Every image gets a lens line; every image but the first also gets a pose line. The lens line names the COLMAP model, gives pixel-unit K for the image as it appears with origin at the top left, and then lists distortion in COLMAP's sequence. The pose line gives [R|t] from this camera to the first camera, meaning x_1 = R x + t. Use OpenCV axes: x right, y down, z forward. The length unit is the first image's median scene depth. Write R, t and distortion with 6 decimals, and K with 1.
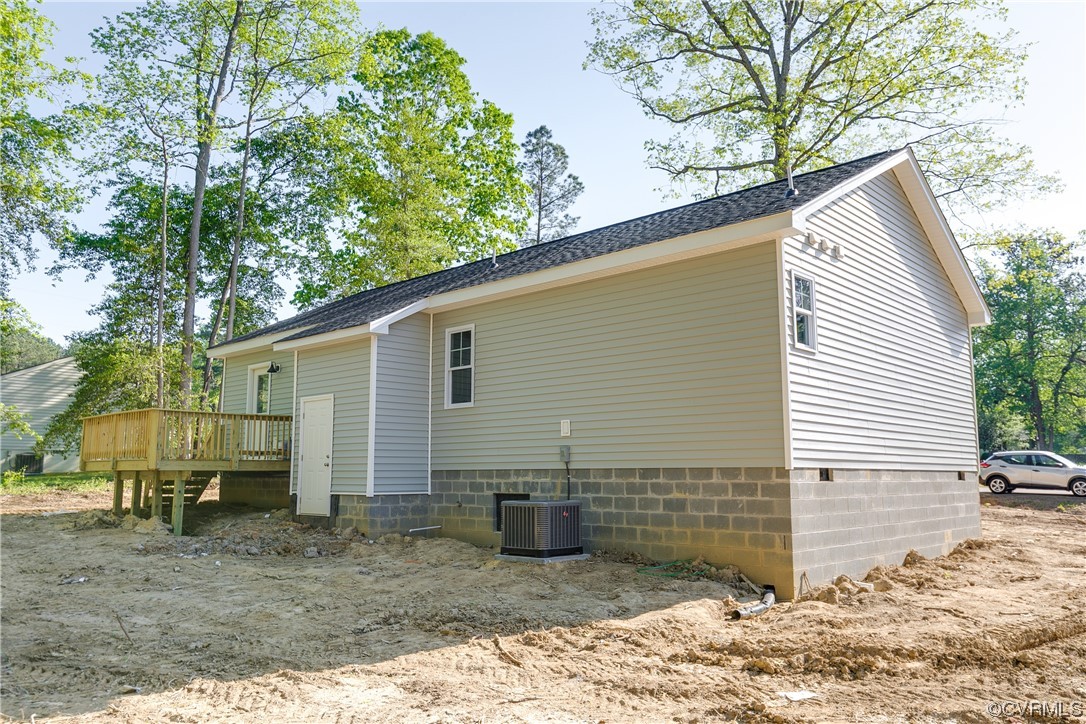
lens RADIAL K [[808.5, 0, 541.5], [0, 808.5, 361.3], [0, 0, 1]] dist [-0.006337, -0.002232]
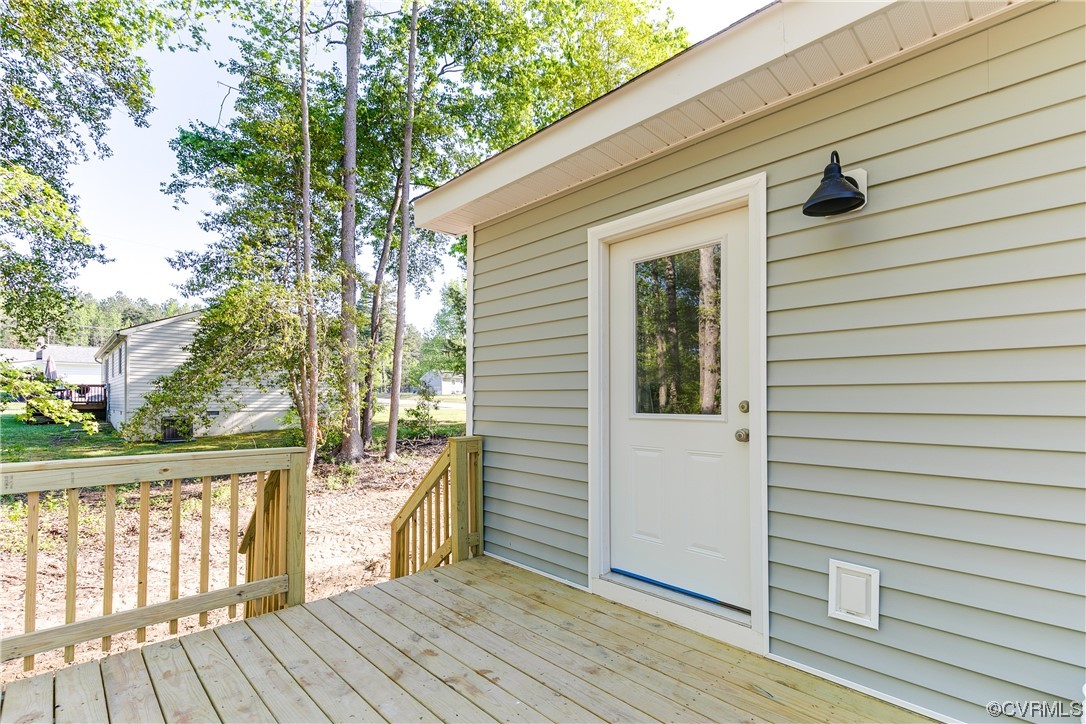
lens RADIAL K [[495.0, 0, 546.6], [0, 495.0, 398.1], [0, 0, 1]] dist [0.002203, 0.000066]
pose [[0.999417, 0.004555, -0.033842, -0.225387], [0.000127, 0.990561, 0.137073, 0.023065], [0.034147, -0.136997, 0.989983, 0.506600]]
